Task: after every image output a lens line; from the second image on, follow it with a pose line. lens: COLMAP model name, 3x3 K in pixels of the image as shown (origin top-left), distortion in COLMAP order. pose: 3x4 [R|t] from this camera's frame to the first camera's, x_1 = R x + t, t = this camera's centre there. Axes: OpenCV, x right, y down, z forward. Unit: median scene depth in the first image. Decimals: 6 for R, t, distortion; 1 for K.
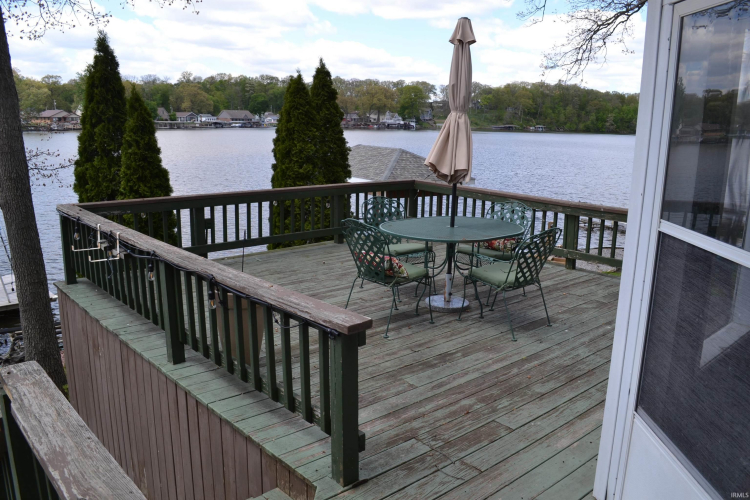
lens RADIAL K [[592.8, 0, 377.7], [0, 592.8, 252.8], [0, 0, 1]] dist [-0.062808, 0.016705]
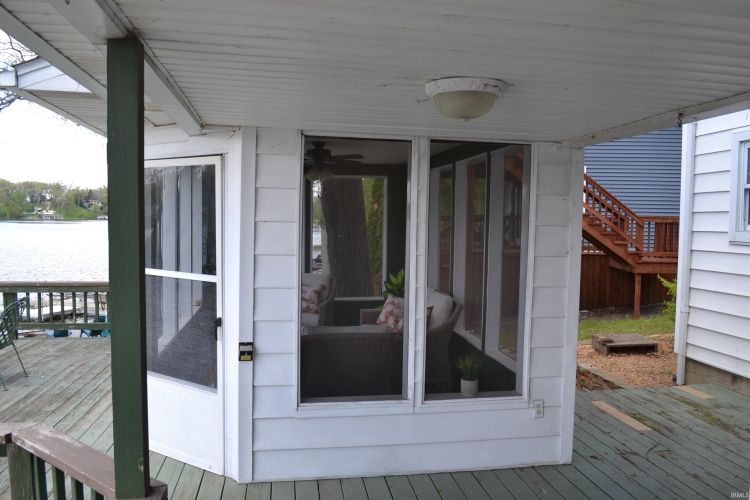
lens RADIAL K [[592.8, 0, 374.3], [0, 592.8, 250.5], [0, 0, 1]] dist [-0.062808, 0.016705]
pose [[0.539854, -0.051394, 0.840189, -0.372707], [0.178989, 0.982317, -0.054920, 0.068566], [-0.822509, 0.180033, 0.539506, -0.360423]]
